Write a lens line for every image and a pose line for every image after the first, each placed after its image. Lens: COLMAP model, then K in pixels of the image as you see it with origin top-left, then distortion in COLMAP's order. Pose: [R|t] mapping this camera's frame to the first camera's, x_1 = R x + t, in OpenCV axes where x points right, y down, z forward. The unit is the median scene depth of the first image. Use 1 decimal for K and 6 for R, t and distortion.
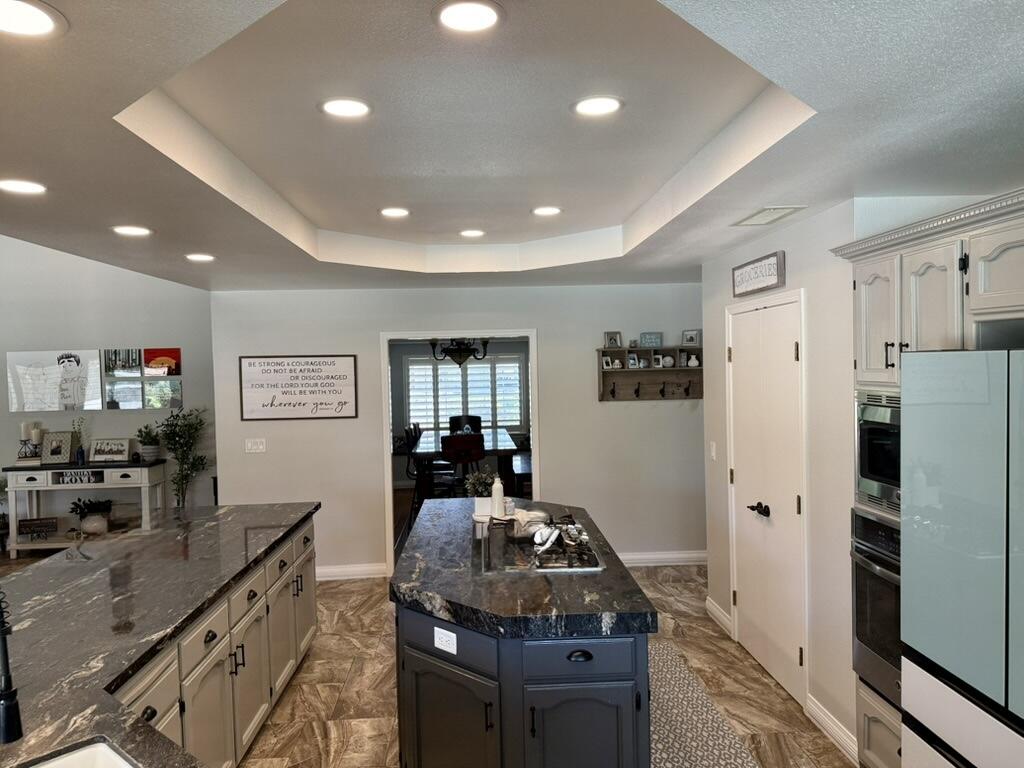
lens RADIAL K [[694.3, 0, 514.2], [0, 694.3, 387.4], [0, 0, 1]] dist [0.069894, -0.086847]
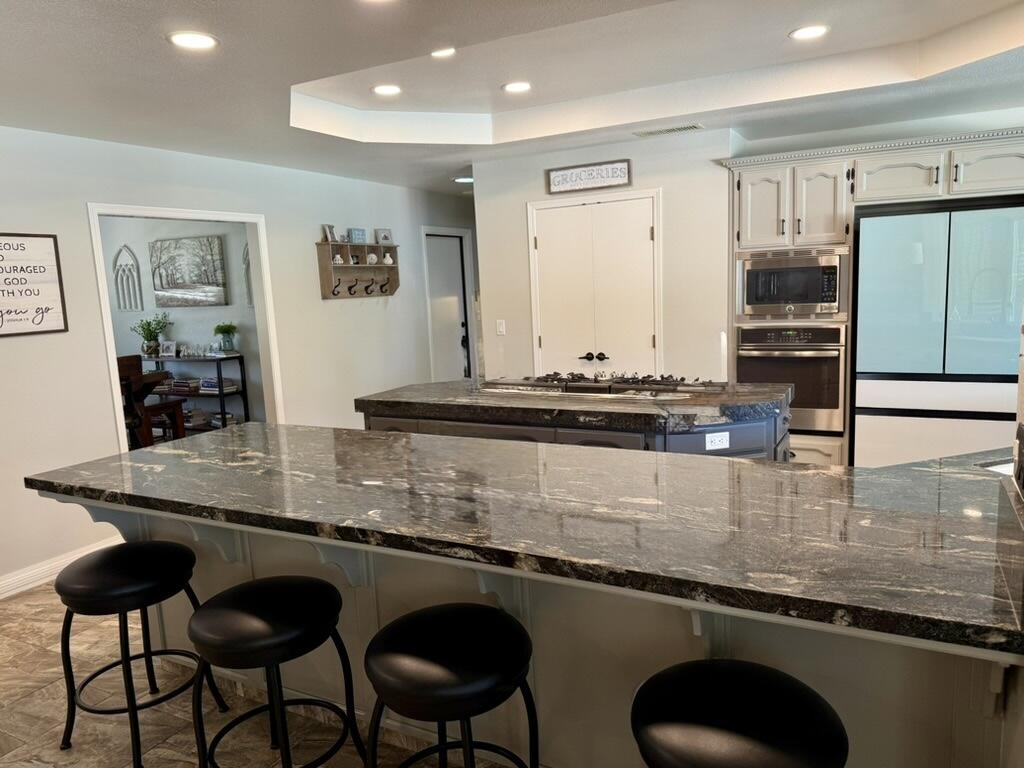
lens RADIAL K [[694.3, 0, 514.4], [0, 694.3, 386.6], [0, 0, 1]] dist [0.069894, -0.086847]
pose [[0.529143, -0.131540, 0.838275, -0.570434], [0.061477, 0.991258, 0.116739, 0.043618], [-0.846303, -0.010237, 0.532604, 0.281840]]
